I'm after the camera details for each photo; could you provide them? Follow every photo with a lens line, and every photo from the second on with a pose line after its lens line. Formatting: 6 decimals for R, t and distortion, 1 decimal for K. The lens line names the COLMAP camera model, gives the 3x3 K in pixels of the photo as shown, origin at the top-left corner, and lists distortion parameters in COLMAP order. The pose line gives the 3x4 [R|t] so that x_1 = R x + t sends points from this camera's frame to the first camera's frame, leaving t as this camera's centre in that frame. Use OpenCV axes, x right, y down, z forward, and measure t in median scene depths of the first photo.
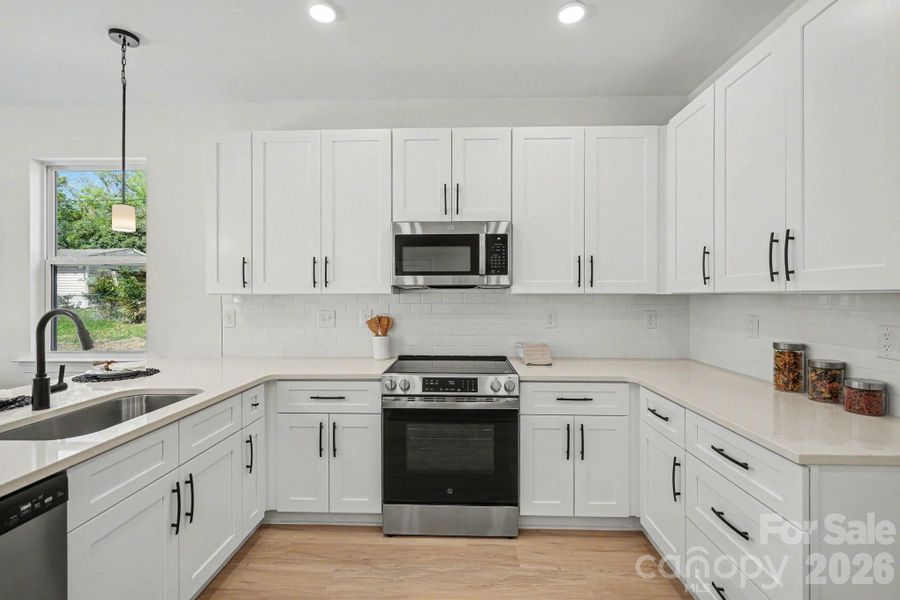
lens RADIAL K [[406.5, 0, 449.4], [0, 406.5, 294.4], [0, 0, 1]] dist [-0.003081, 0.002086]
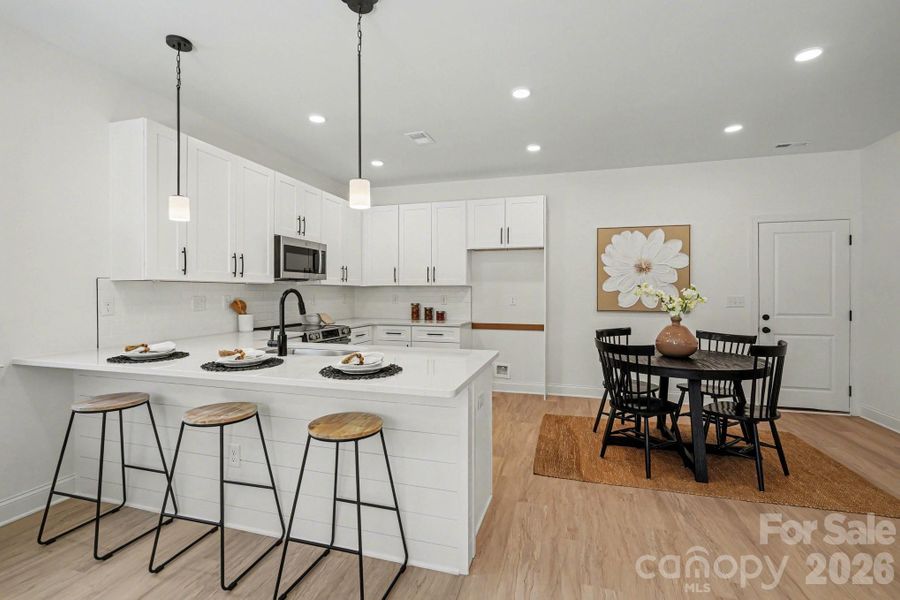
lens RADIAL K [[406.5, 0, 449.2], [0, 406.5, 296.9], [0, 0, 1]] dist [-0.003081, 0.002086]
pose [[0.252790, -0.009771, 0.967472, -1.611410], [-0.003389, 0.999934, 0.010984, 0.034397], [-0.967515, -0.006055, 0.252740, 0.019230]]
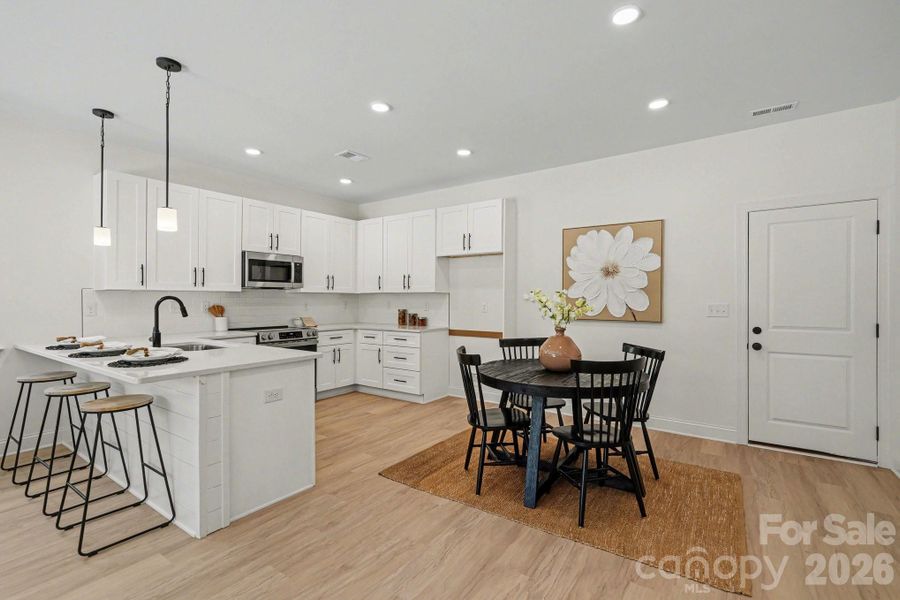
lens RADIAL K [[406.5, 0, 448.8], [0, 406.5, 308.4], [0, 0, 1]] dist [-0.003081, 0.002086]
pose [[0.550385, -0.018025, 0.834716, -1.287490], [-0.003411, 0.999710, 0.023837, 0.031353], [-0.834904, -0.015966, 0.550164, -0.827332]]
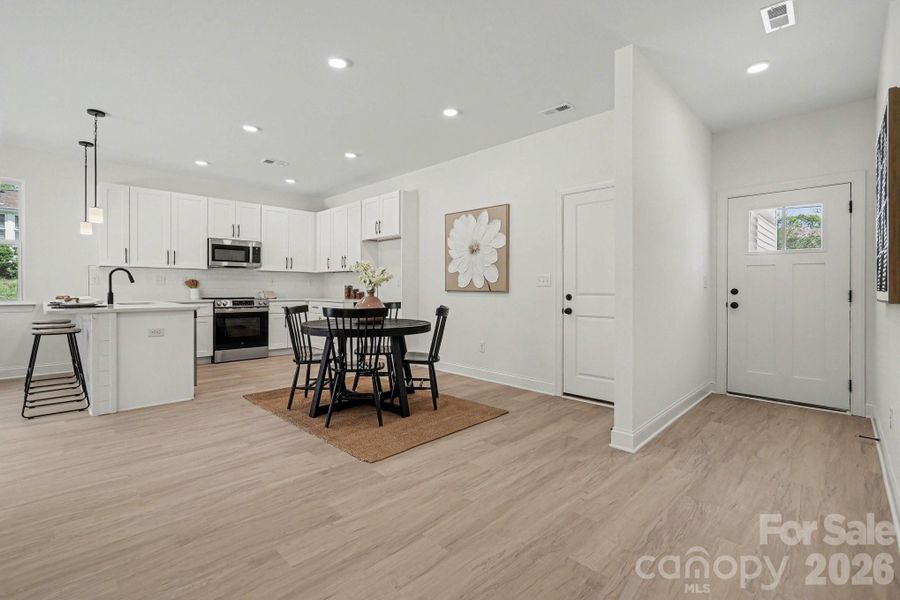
lens RADIAL K [[406.5, 0, 450.7], [0, 406.5, 294.4], [0, 0, 1]] dist [-0.003081, 0.002086]
pose [[0.685478, -0.008736, 0.728041, -1.004286], [-0.006063, 0.999825, 0.017706, 0.108072], [-0.728068, -0.016551, 0.685305, -1.823933]]
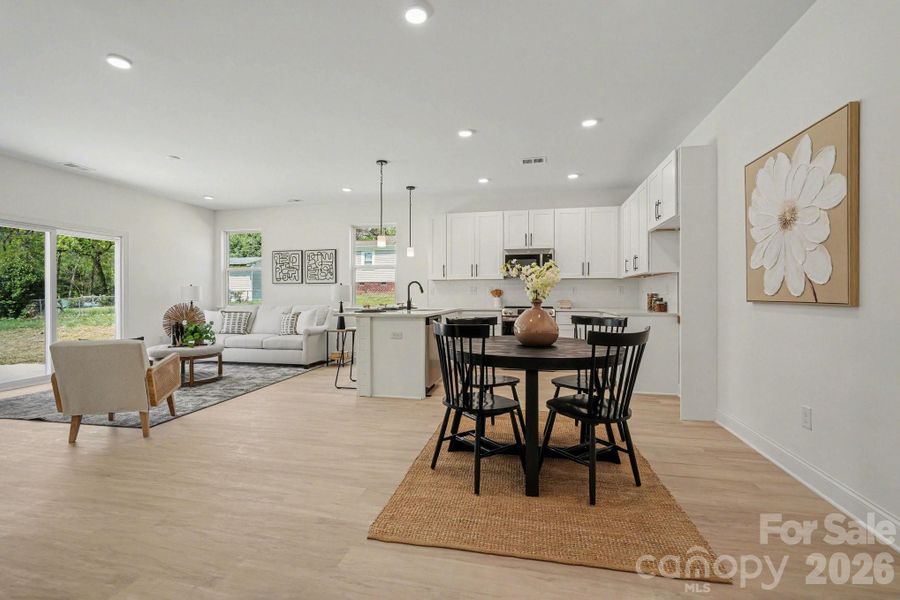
lens RADIAL K [[406.5, 0, 444.3], [0, 406.5, 294.1], [0, 0, 1]] dist [-0.003081, 0.002086]
pose [[0.981937, 0.000014, -0.189209, -0.032828], [-0.000532, 0.999996, -0.002689, 0.109511], [0.189208, 0.002741, 0.981933, -1.670477]]
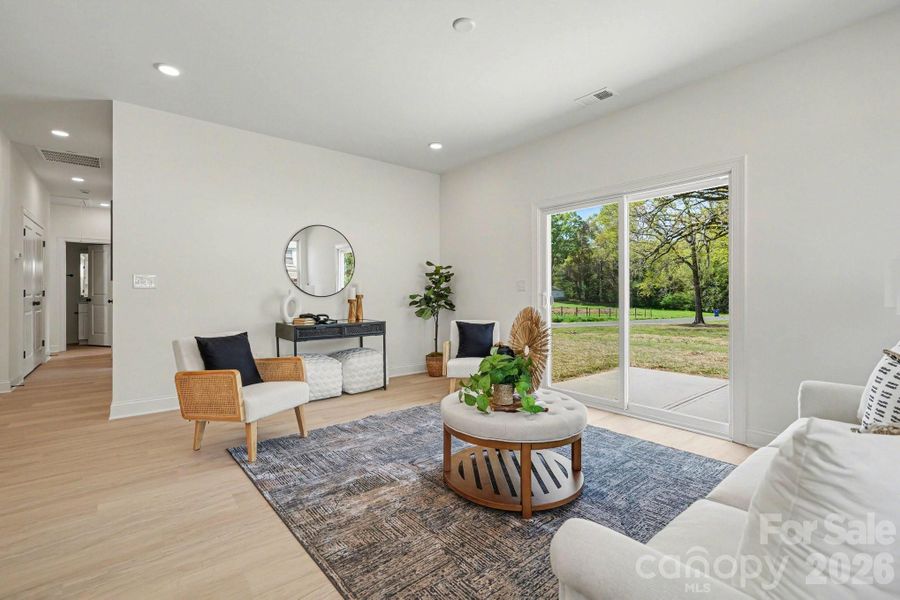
lens RADIAL K [[406.5, 0, 448.3], [0, 406.5, 294.0], [0, 0, 1]] dist [-0.003081, 0.002086]
pose [[-0.753604, 0.002237, -0.657325, -1.112002], [-0.001711, 0.999984, 0.005365, 0.116177], [0.657327, 0.005167, -0.753588, 1.008417]]
